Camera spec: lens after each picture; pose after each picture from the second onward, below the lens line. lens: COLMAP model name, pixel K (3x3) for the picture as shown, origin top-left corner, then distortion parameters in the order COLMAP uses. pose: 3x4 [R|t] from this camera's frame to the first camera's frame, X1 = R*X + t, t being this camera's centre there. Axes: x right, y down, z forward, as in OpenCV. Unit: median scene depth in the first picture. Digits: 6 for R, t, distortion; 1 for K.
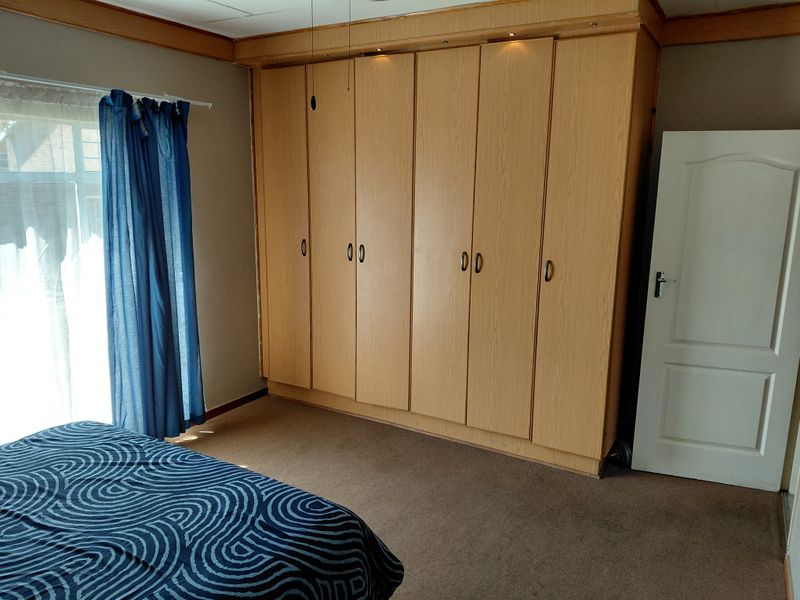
lens RADIAL K [[592.2, 0, 401.4], [0, 592.2, 300.4], [0, 0, 1]] dist [0.006246, -0.005527]
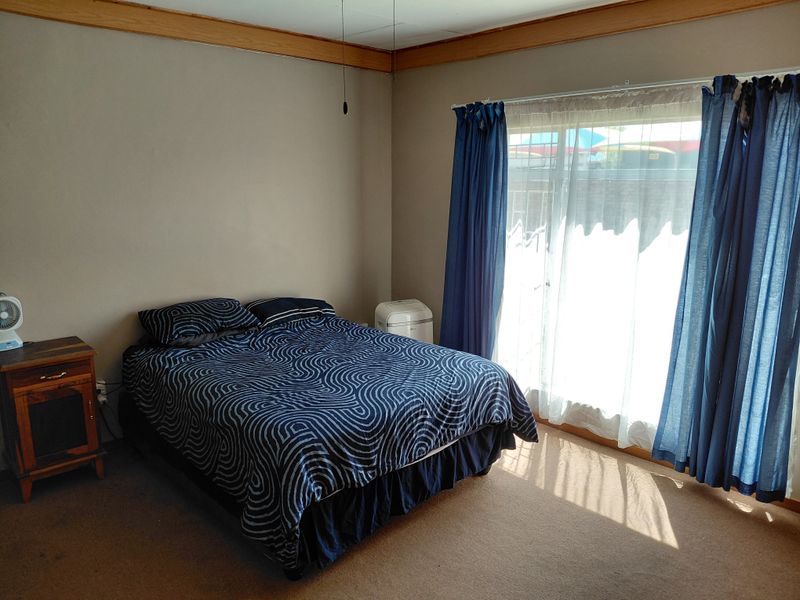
lens RADIAL K [[592.2, 0, 400.8], [0, 592.2, 301.8], [0, 0, 1]] dist [0.006246, -0.005527]
pose [[-0.257284, 0.185704, -0.948324, 0.558467], [-0.203558, 0.948926, 0.241048, -0.149860], [0.944653, 0.255057, -0.206342, 0.819910]]
